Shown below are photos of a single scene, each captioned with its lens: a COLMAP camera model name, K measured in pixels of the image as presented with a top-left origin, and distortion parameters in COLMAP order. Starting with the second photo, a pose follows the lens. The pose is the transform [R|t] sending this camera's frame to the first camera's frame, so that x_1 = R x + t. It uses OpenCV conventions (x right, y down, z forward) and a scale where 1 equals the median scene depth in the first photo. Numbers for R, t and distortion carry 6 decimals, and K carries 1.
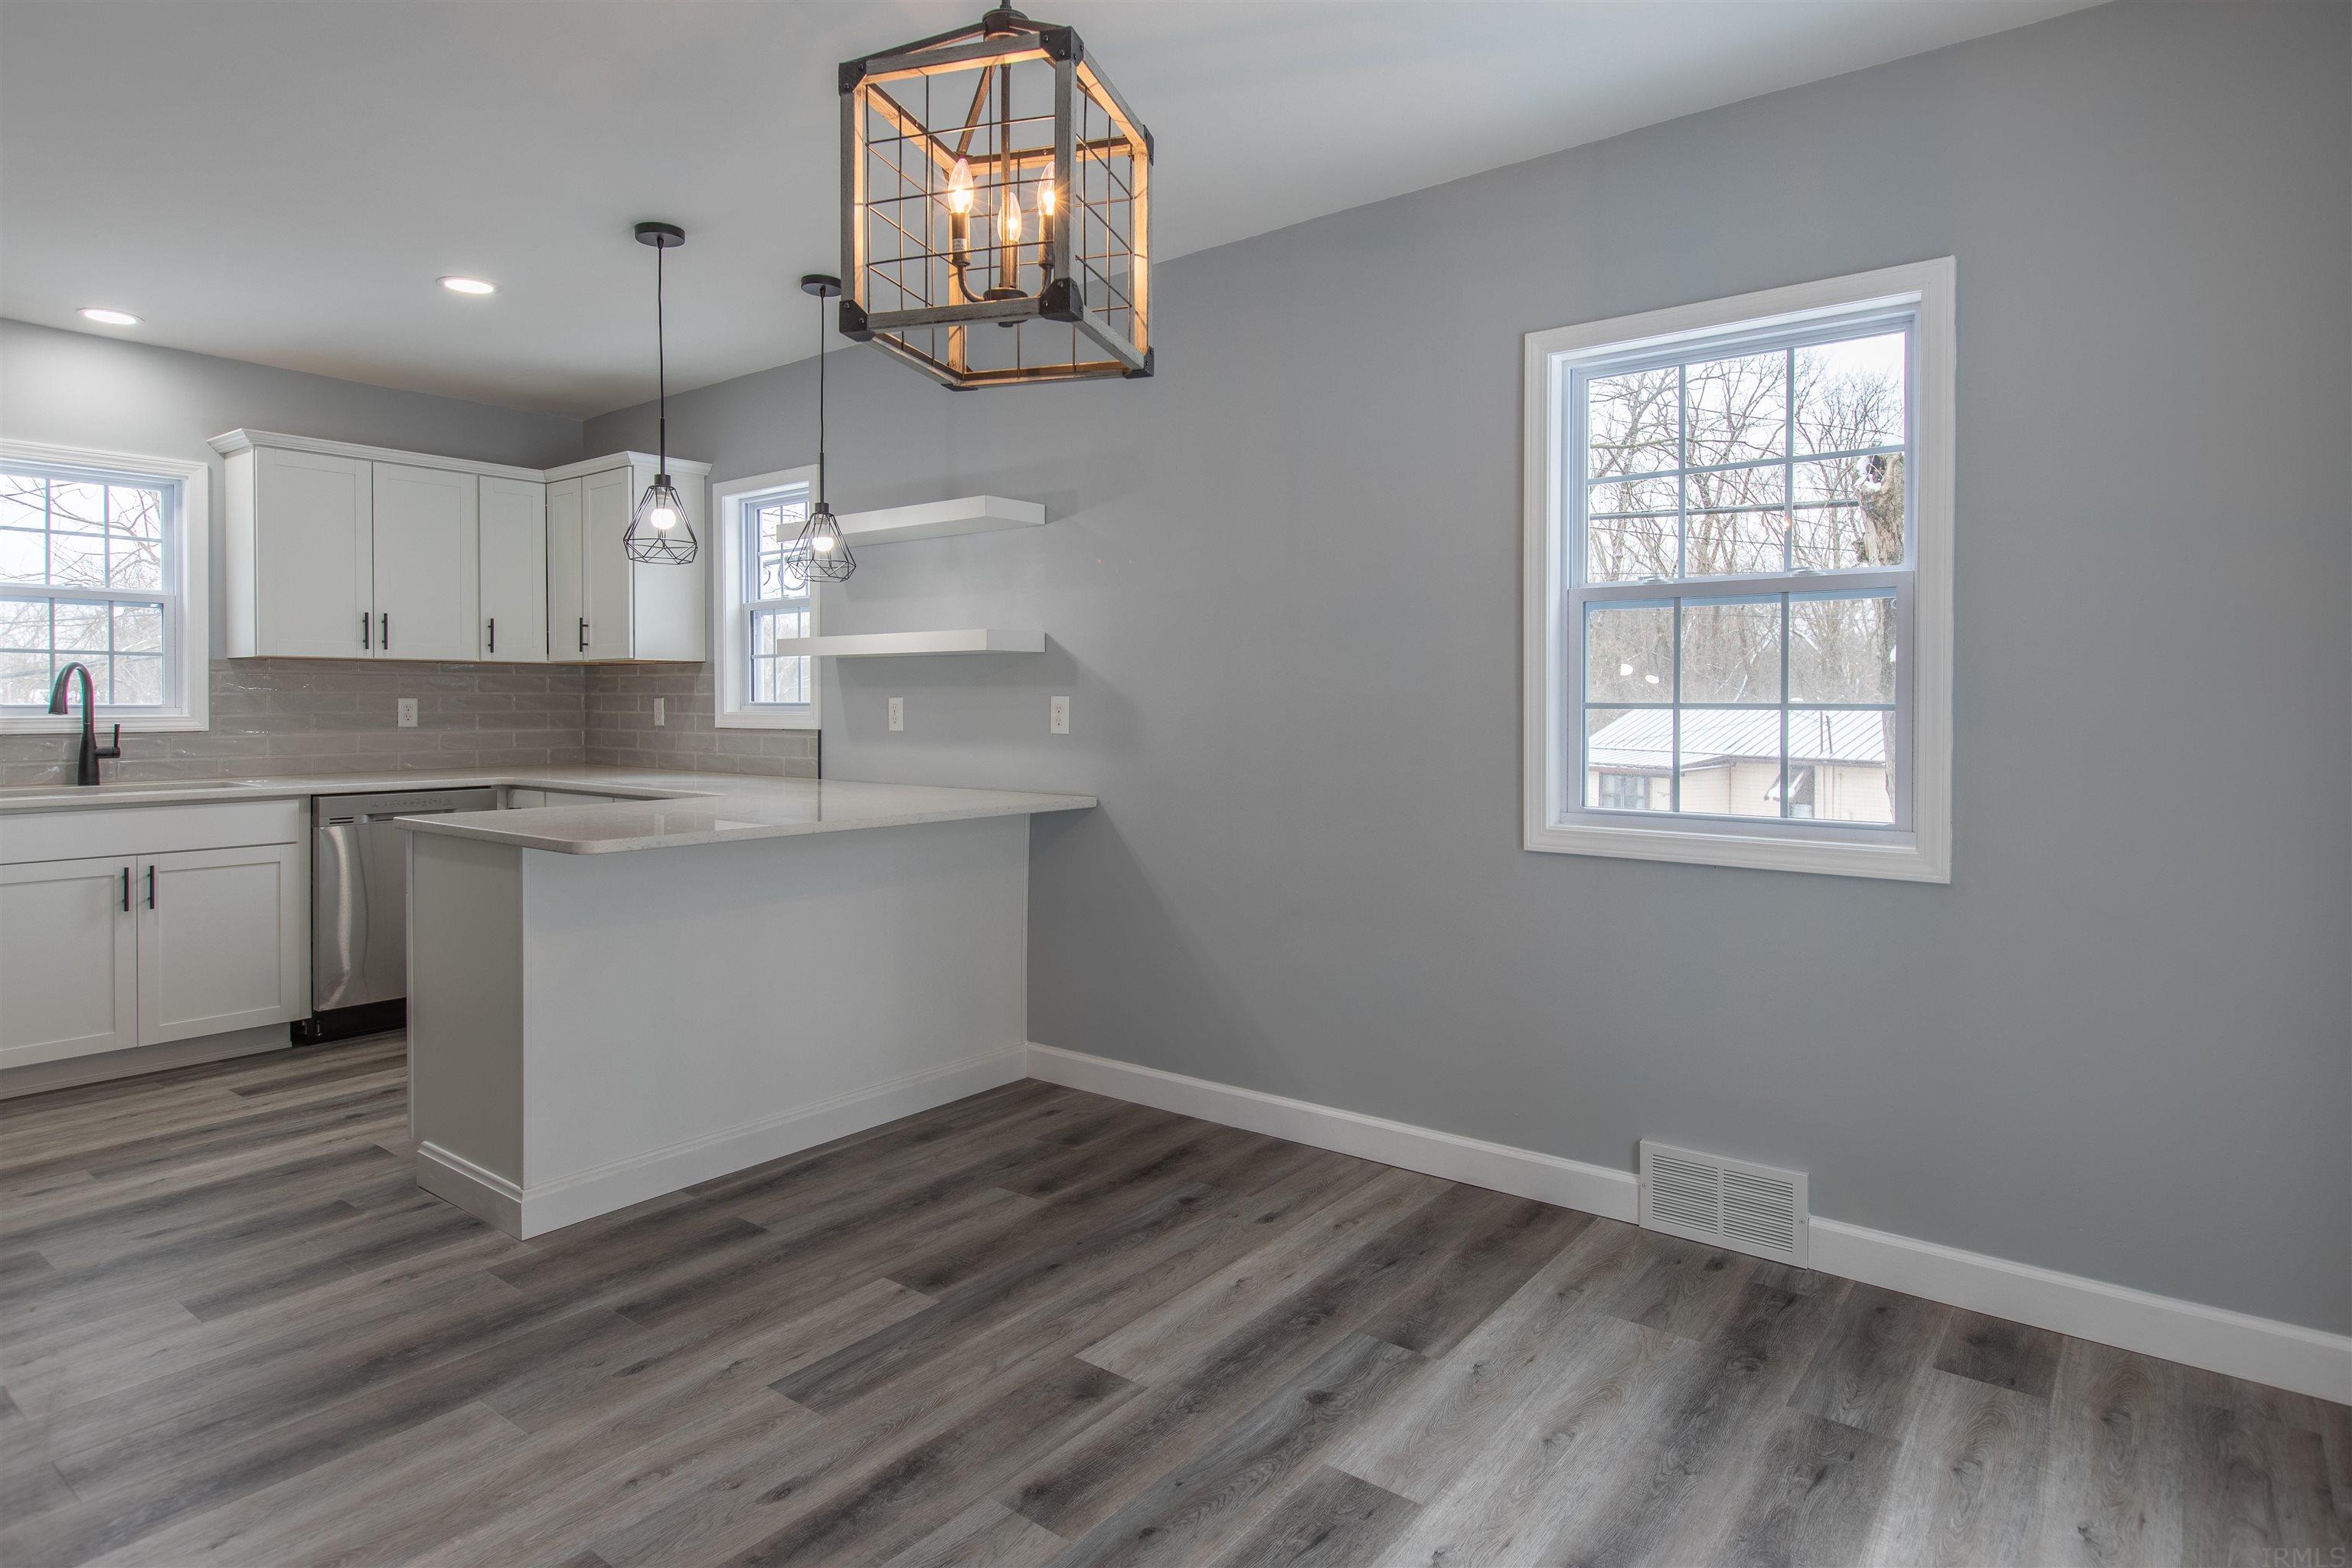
lens RADIAL K [[1312.8, 0, 1176.9], [0, 1312.8, 709.6], [0, 0, 1]] dist [-0.000662, -0.000816]
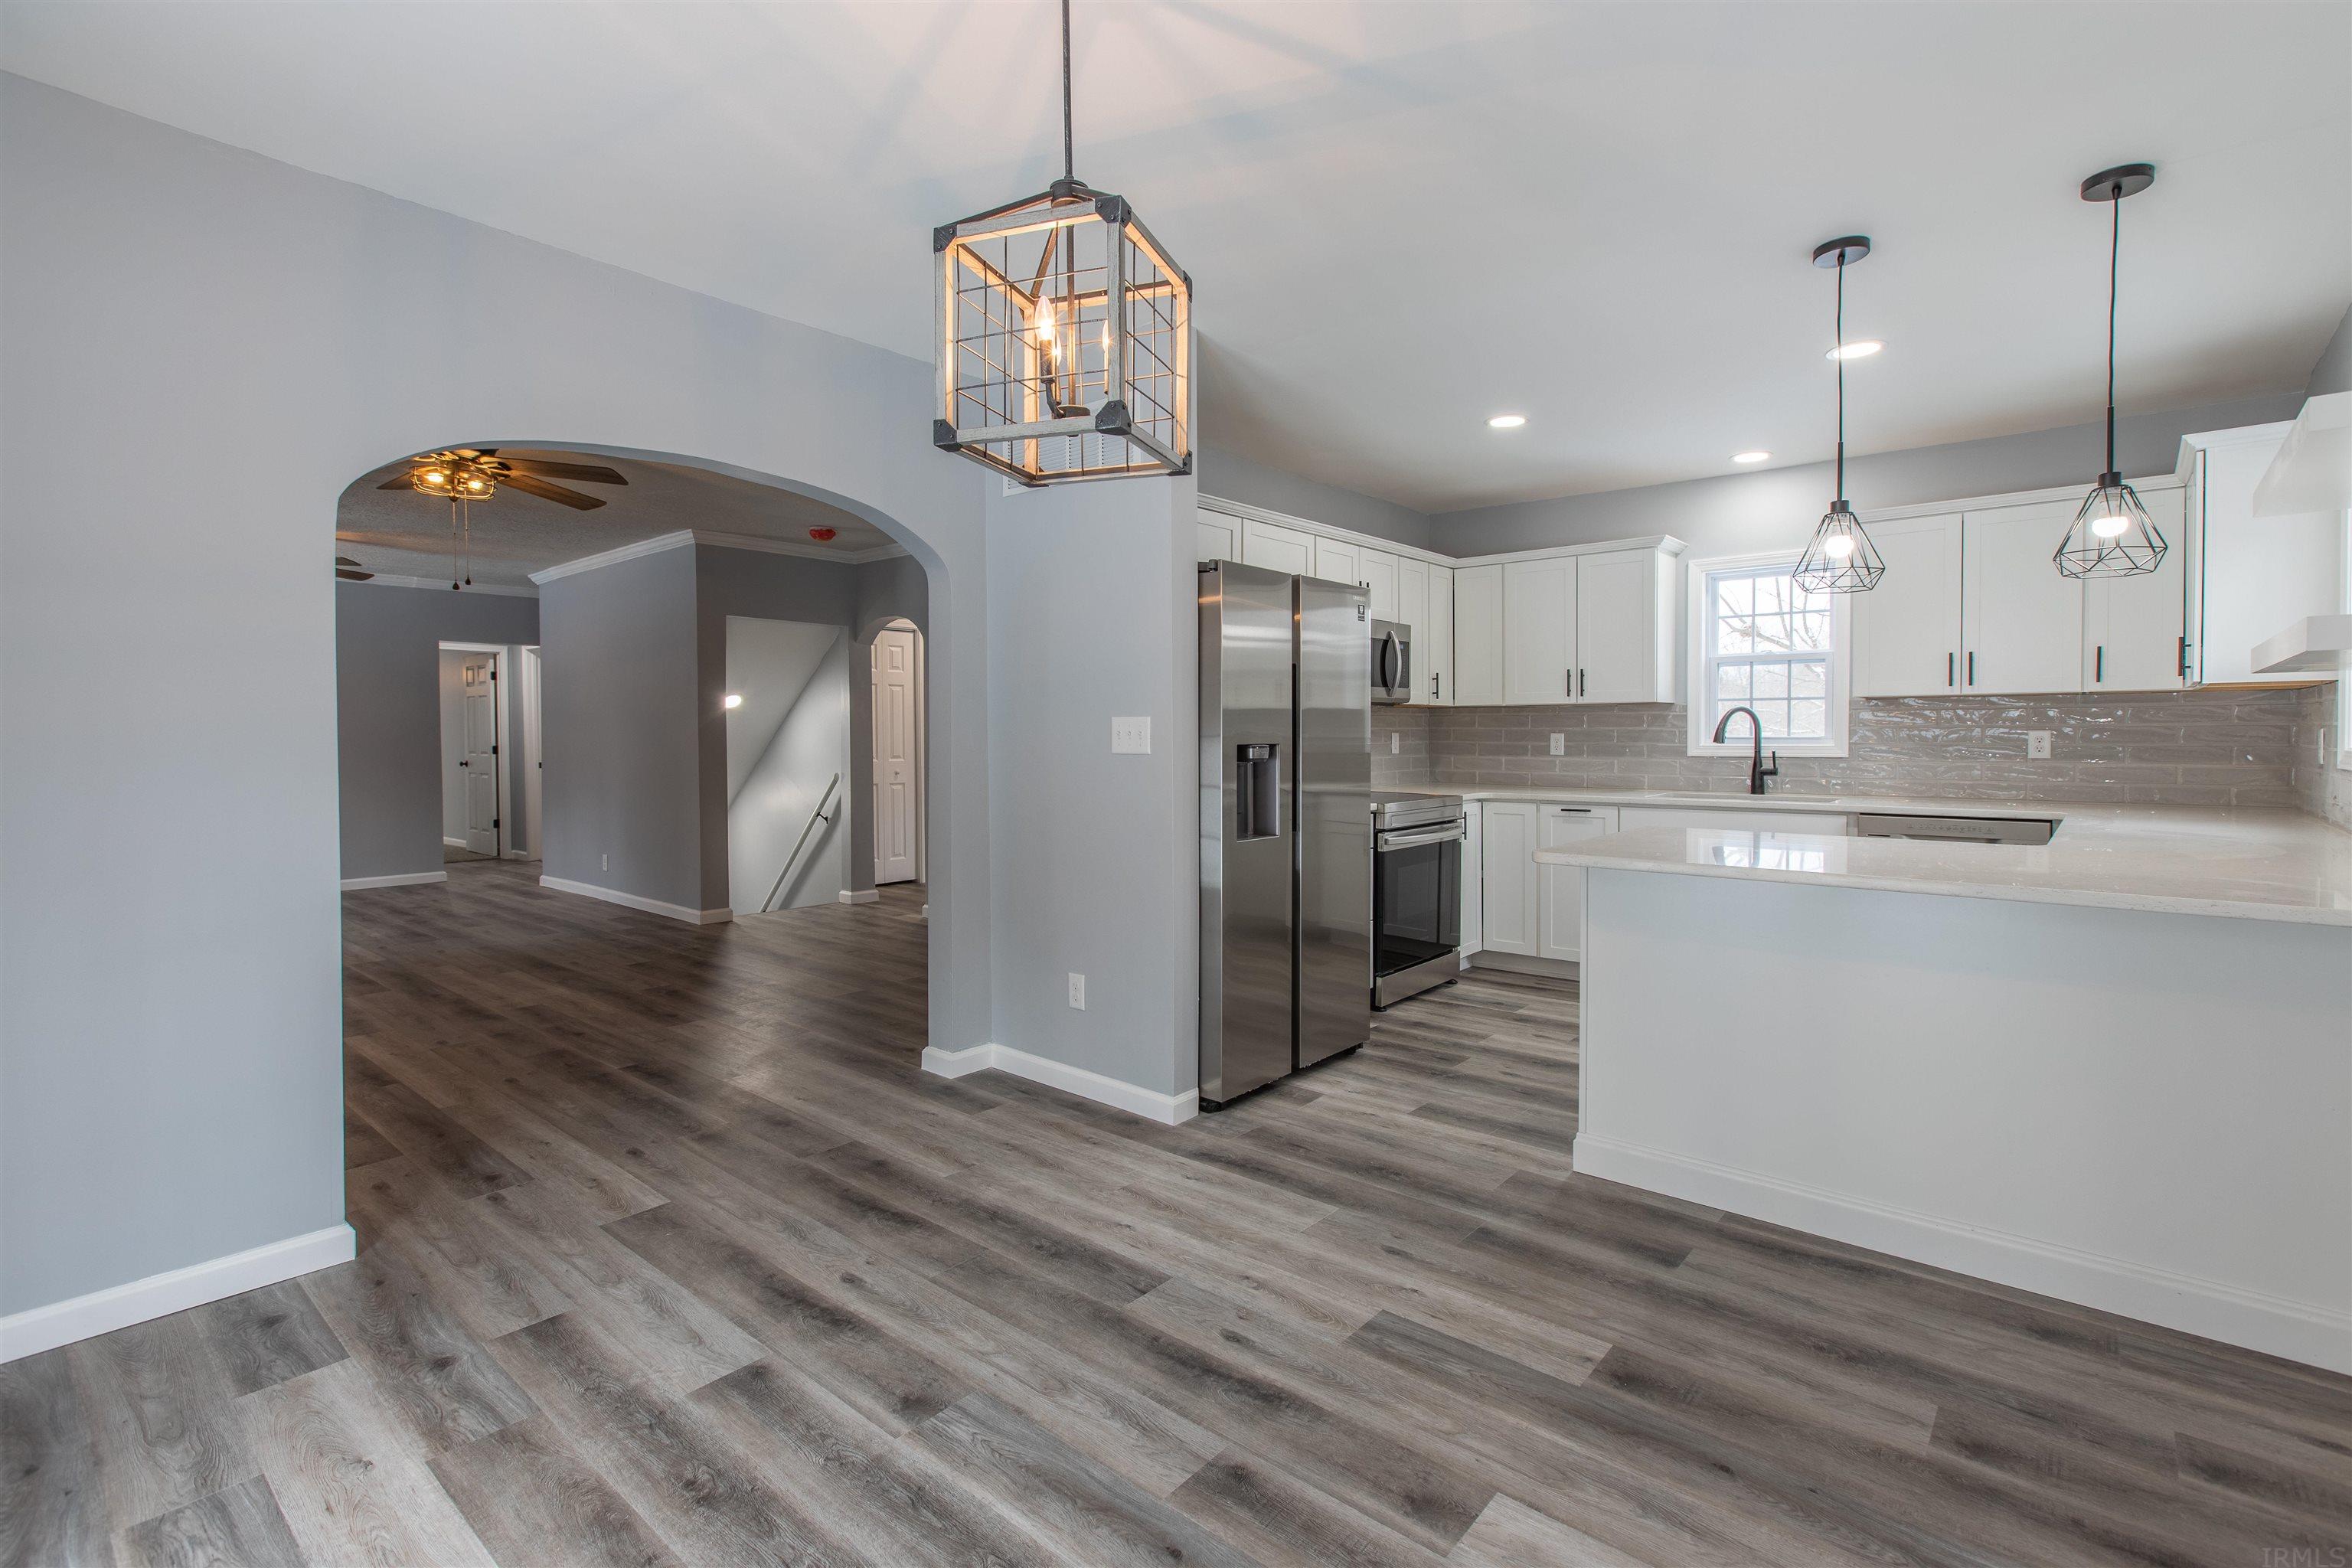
lens RADIAL K [[1067.6, 0, 1186.9], [0, 1067.6, 753.4], [0, 0, 1]] dist [0.000259, -0.000377]
pose [[-0.052718, 0.016046, -0.998481, 0.576593], [-0.002275, 0.999866, 0.016188, -0.005365], [0.998607, 0.003125, -0.052674, 0.762667]]
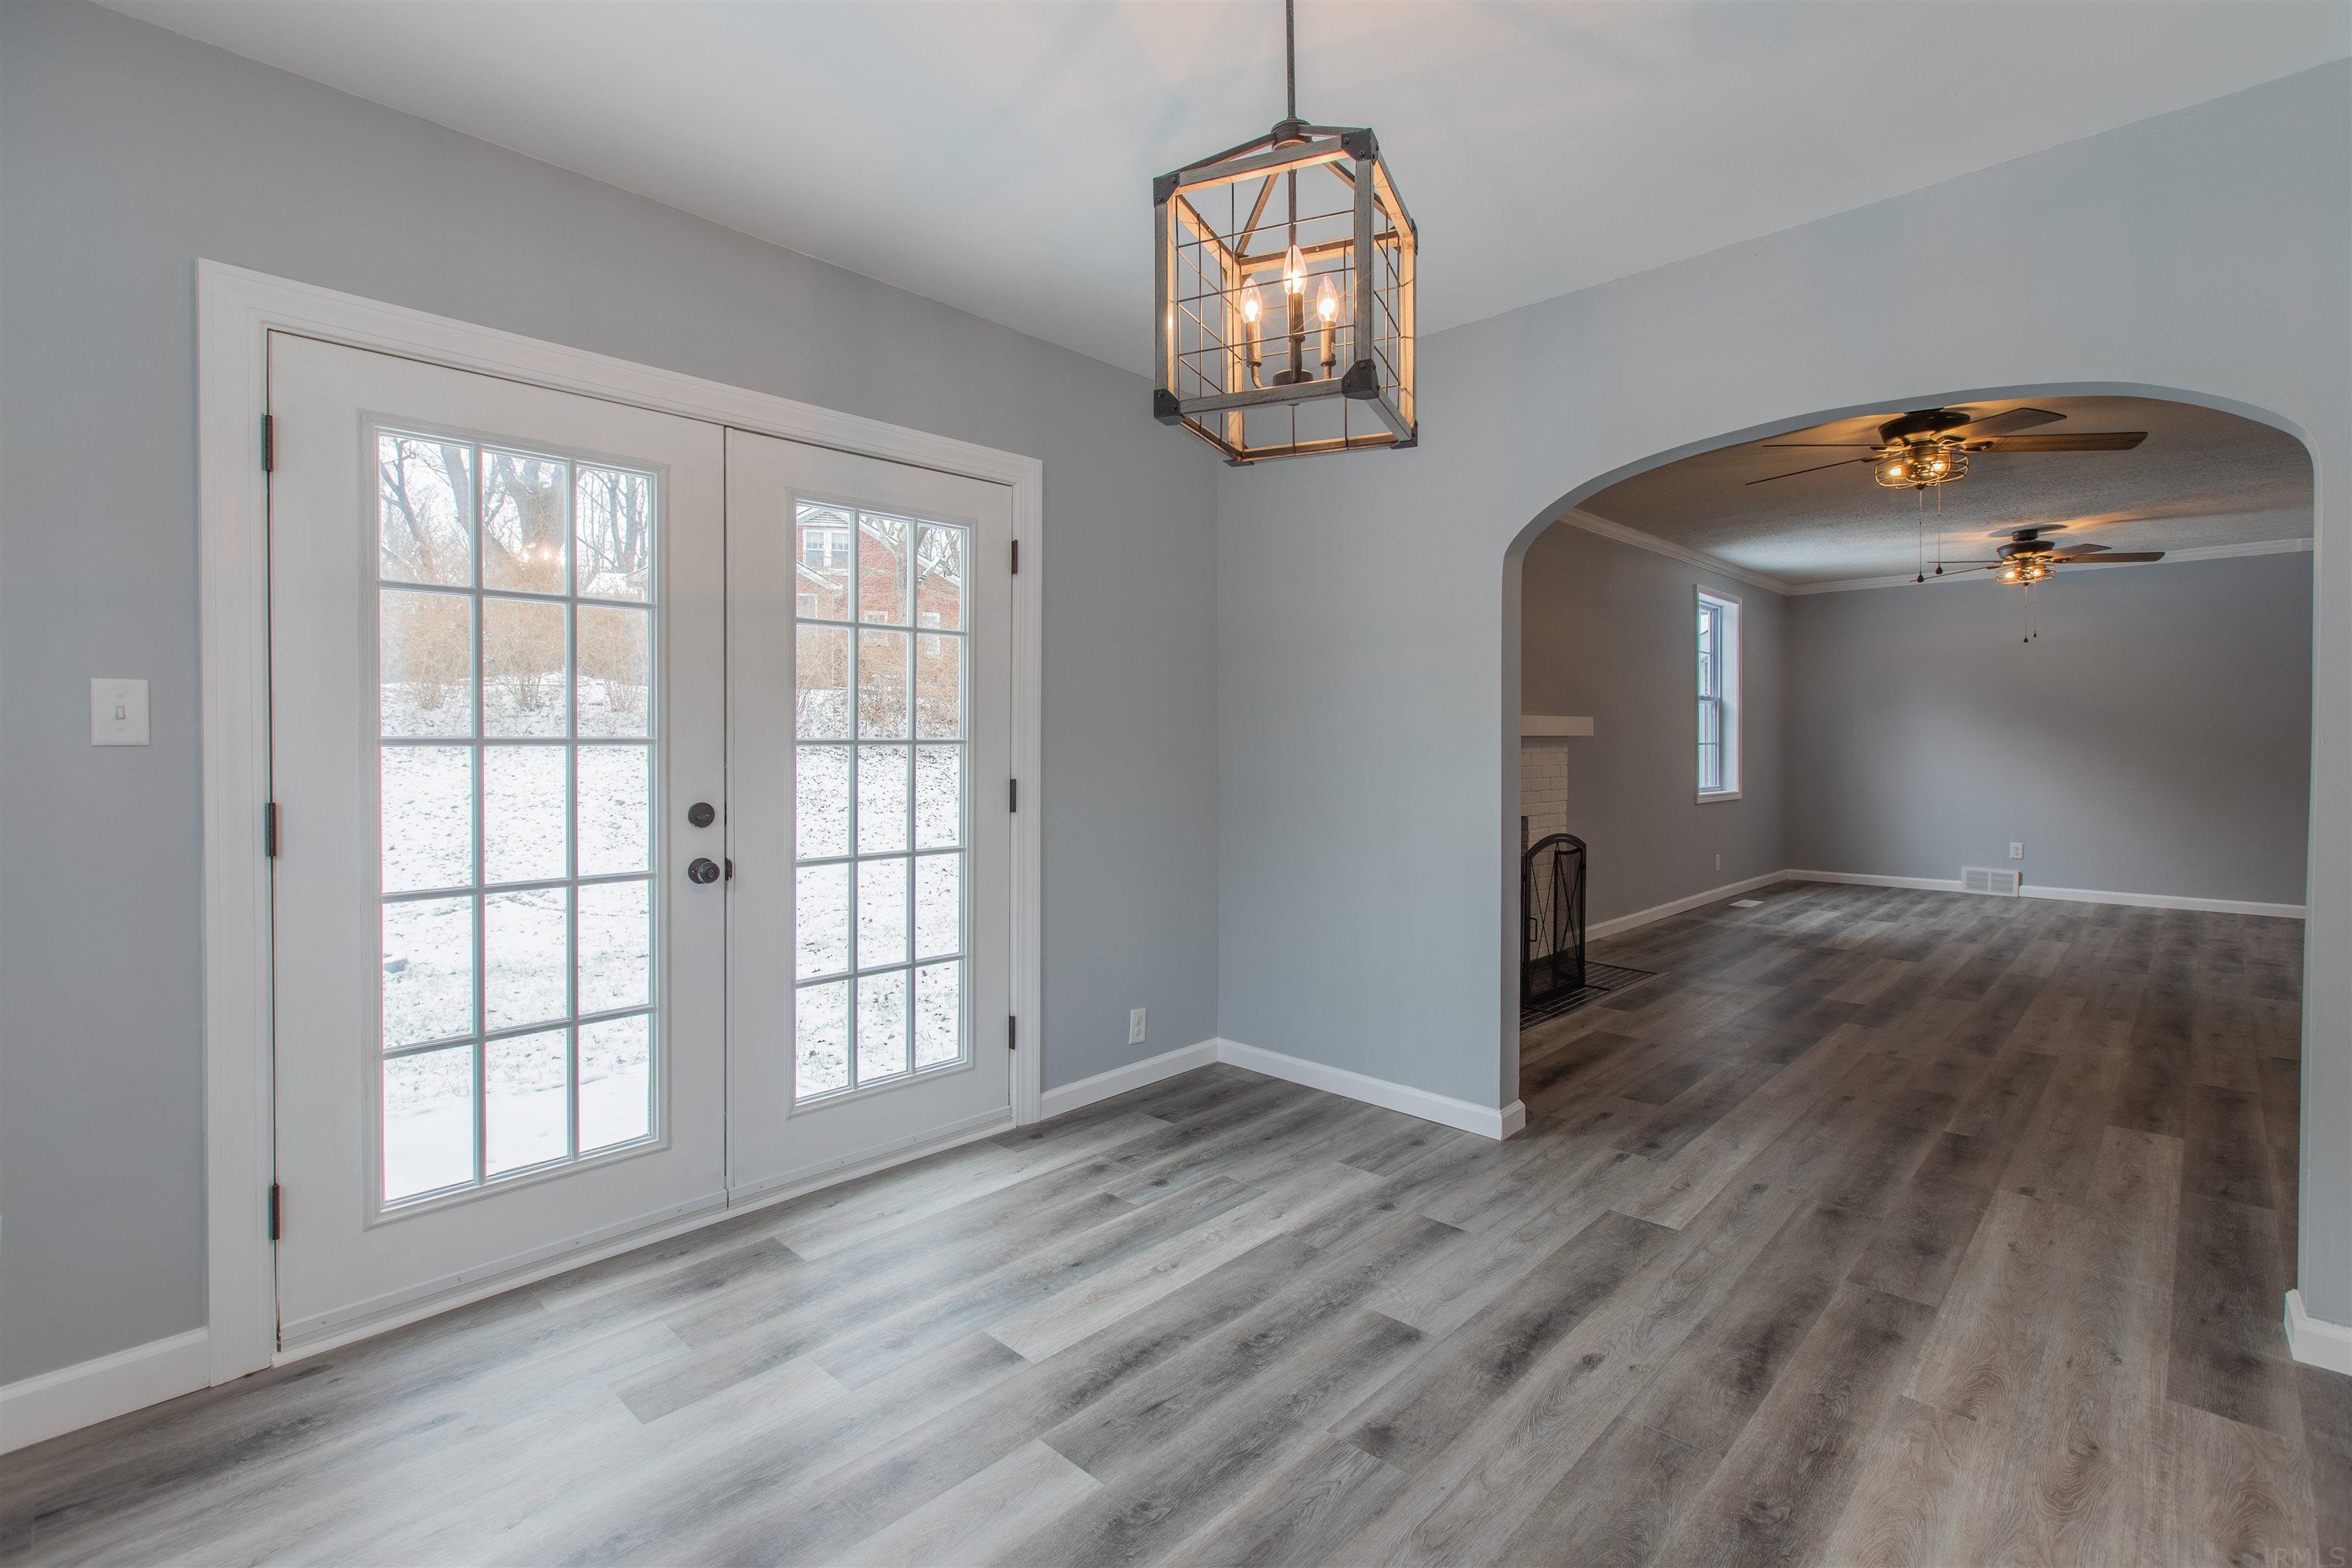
lens RADIAL K [[1077.3, 0, 1171.5], [0, 1077.3, 749.5], [0, 0, 1]] dist [-0.000325, -0.000373]
pose [[-0.993704, -0.002415, 0.112015, -0.083731], [-0.000779, 0.999892, 0.014643, -0.014340], [-0.112038, 0.014463, -0.993599, 1.264628]]
